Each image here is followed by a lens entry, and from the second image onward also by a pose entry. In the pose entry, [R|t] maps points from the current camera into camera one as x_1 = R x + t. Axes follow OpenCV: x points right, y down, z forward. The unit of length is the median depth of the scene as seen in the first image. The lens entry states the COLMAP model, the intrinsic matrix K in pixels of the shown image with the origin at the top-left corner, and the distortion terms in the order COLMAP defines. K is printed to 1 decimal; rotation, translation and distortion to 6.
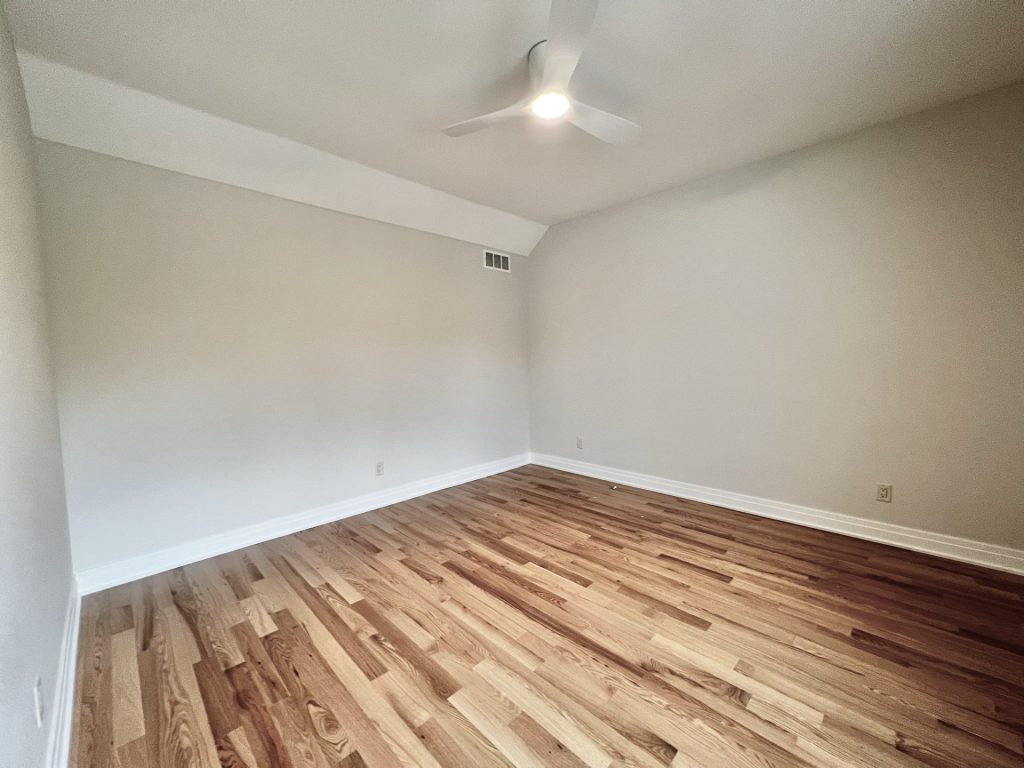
lens RADIAL K [[408.0, 0, 509.5], [0, 408.0, 381.0], [0, 0, 1]] dist [-0.001208, -0.000010]
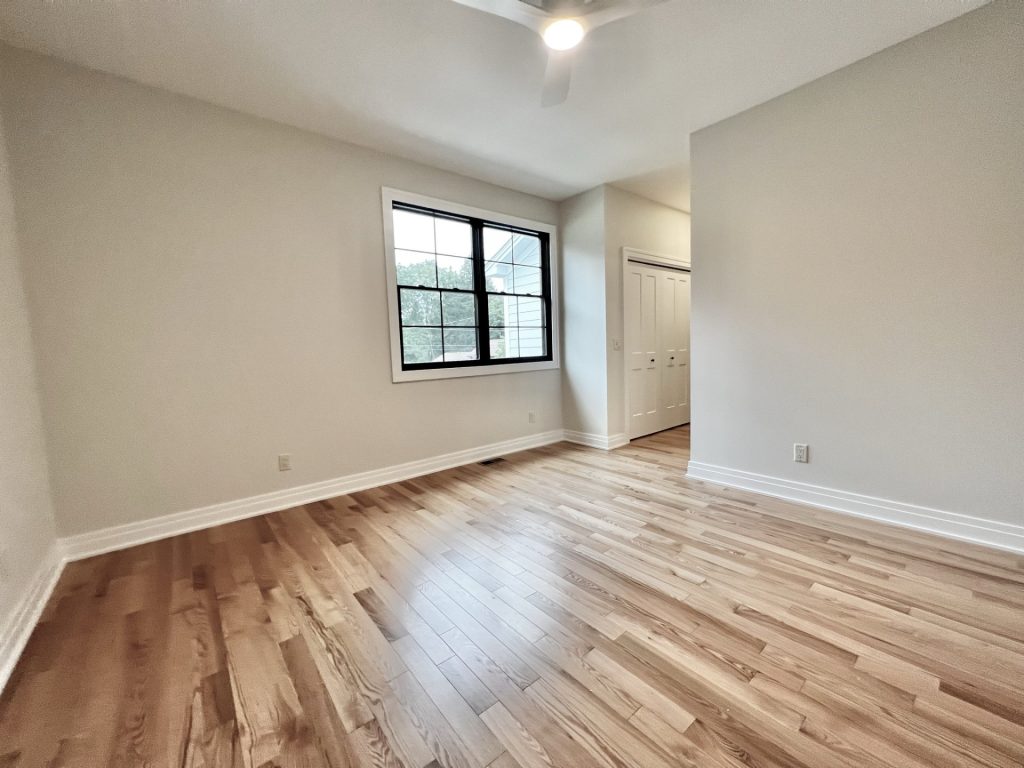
lens RADIAL K [[408.0, 0, 509.5], [0, 408.0, 381.0], [0, 0, 1]] dist [-0.001208, -0.000010]
pose [[-0.993755, 0.046124, 0.101606, 0.147035], [0.060324, 0.988106, 0.141448, -0.037519], [-0.093873, 0.146694, -0.984718, 1.843085]]
